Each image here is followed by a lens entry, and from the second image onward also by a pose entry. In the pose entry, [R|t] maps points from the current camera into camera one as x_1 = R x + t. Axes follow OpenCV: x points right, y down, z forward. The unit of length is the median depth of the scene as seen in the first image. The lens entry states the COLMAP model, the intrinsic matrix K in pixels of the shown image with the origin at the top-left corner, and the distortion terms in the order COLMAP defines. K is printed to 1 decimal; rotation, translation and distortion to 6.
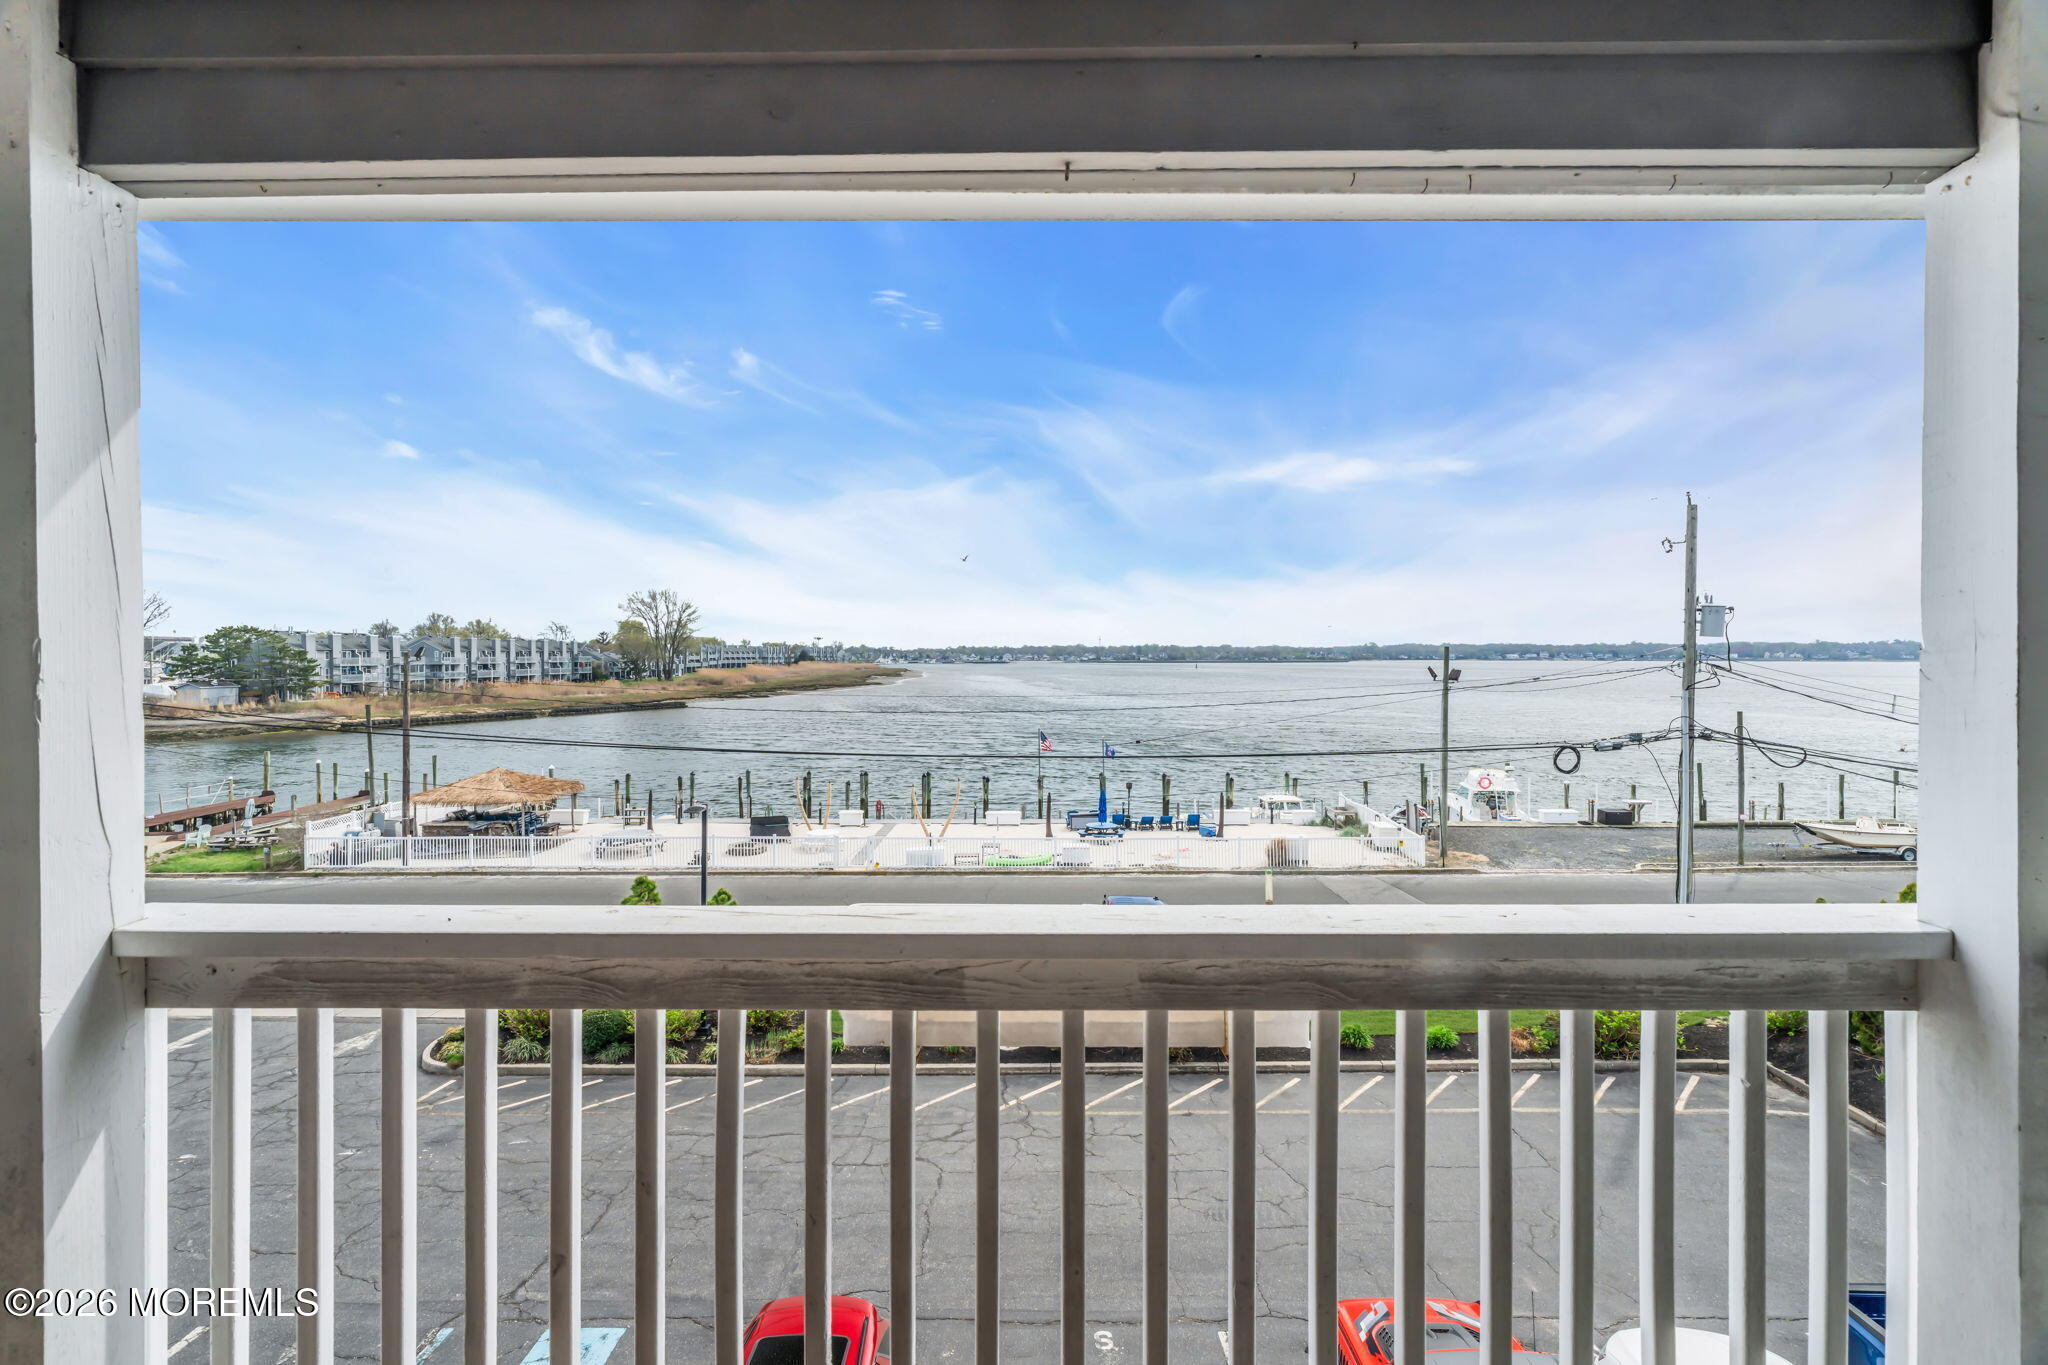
lens RADIAL K [[930.8, 0, 1014.4], [0, 930.8, 651.8], [0, 0, 1]] dist [-0.002488, 0.000645]
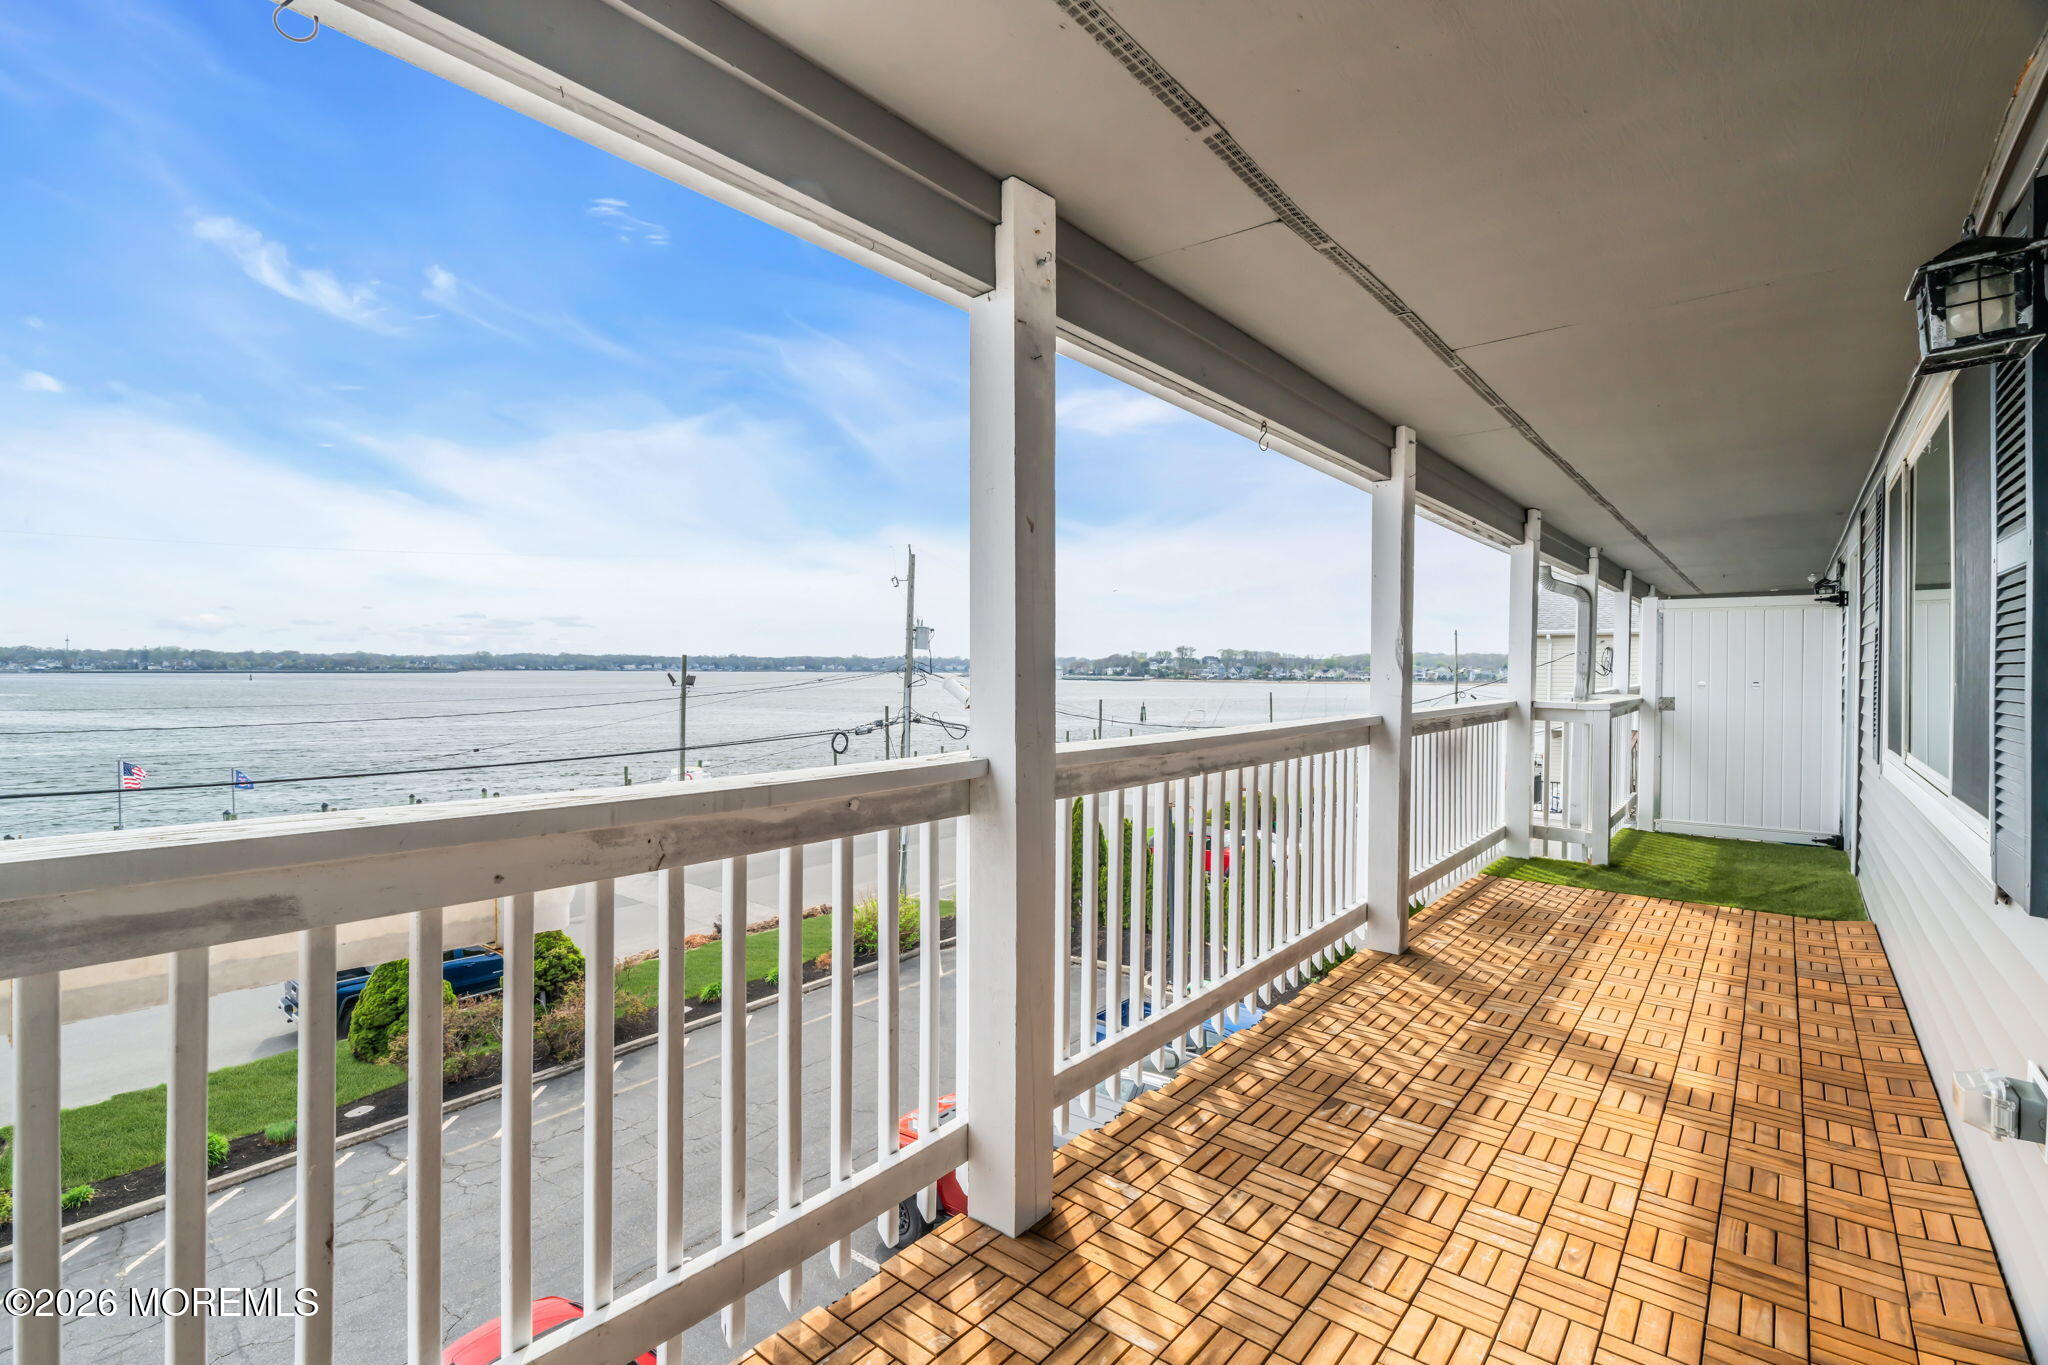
lens RADIAL K [[926.1, 0, 1027.3], [0, 926.1, 710.4], [0, 0, 1]] dist [-0.000227, 0.000253]
pose [[0.622554, -0.031459, 0.781944, -0.162326], [-0.009031, 0.998836, 0.047375, 0.005234], [-0.782524, -0.036555, 0.621546, 0.000196]]
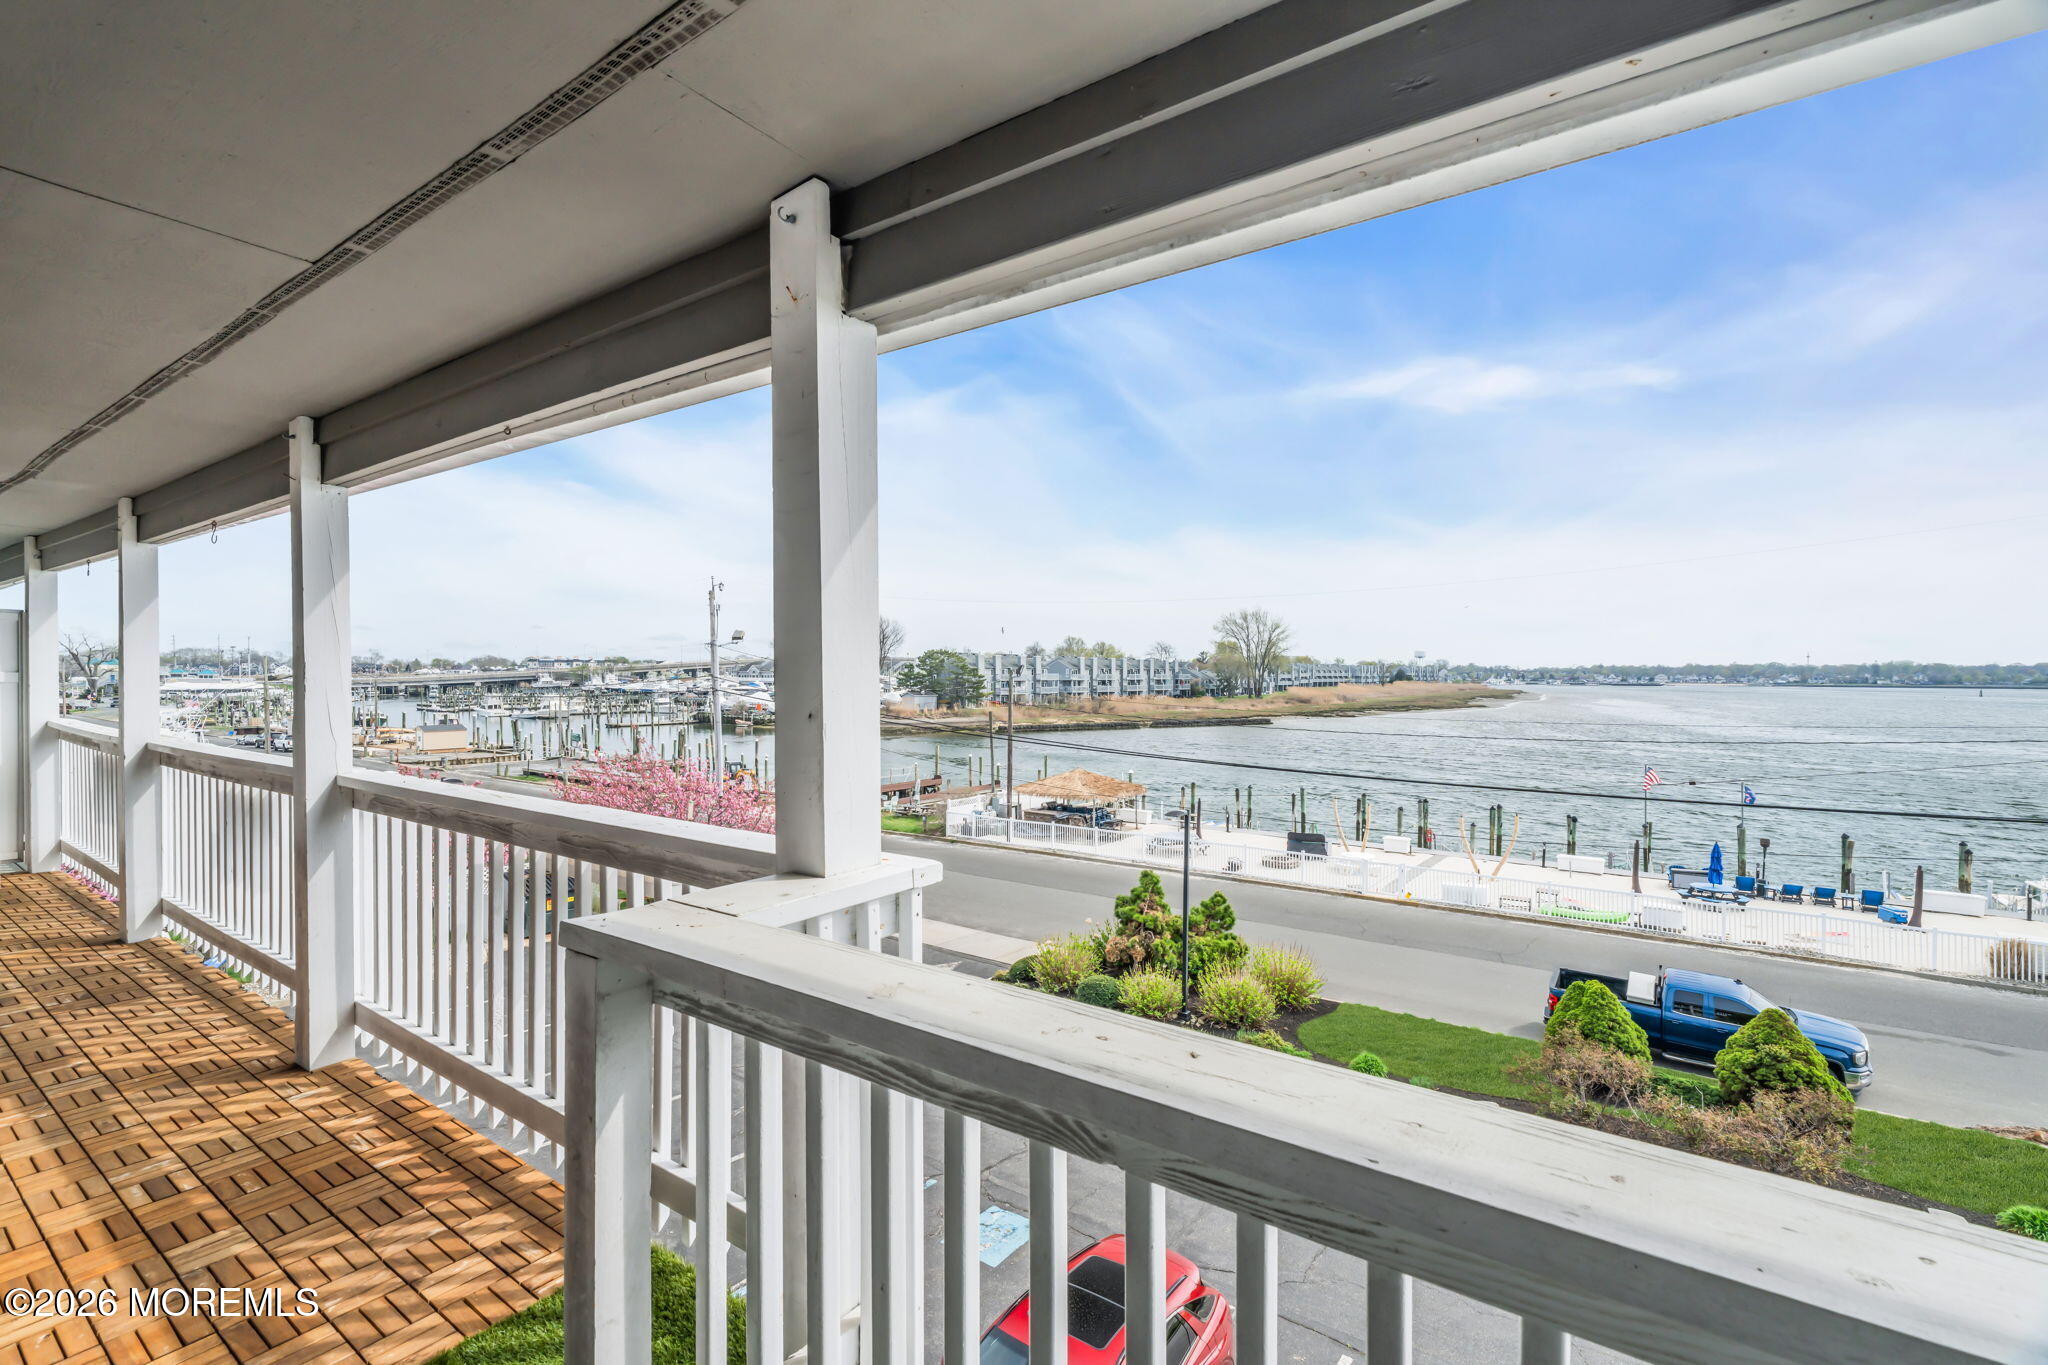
lens RADIAL K [[928.2, 0, 1024.0], [0, 928.2, 682.5], [0, 0, 1]] dist [0.000523, 0.000824]
pose [[0.818904, 0.011264, -0.573820, 0.063829], [-0.003925, 0.999894, 0.014028, -0.000063], [0.573917, -0.009235, 0.818861, -0.000565]]
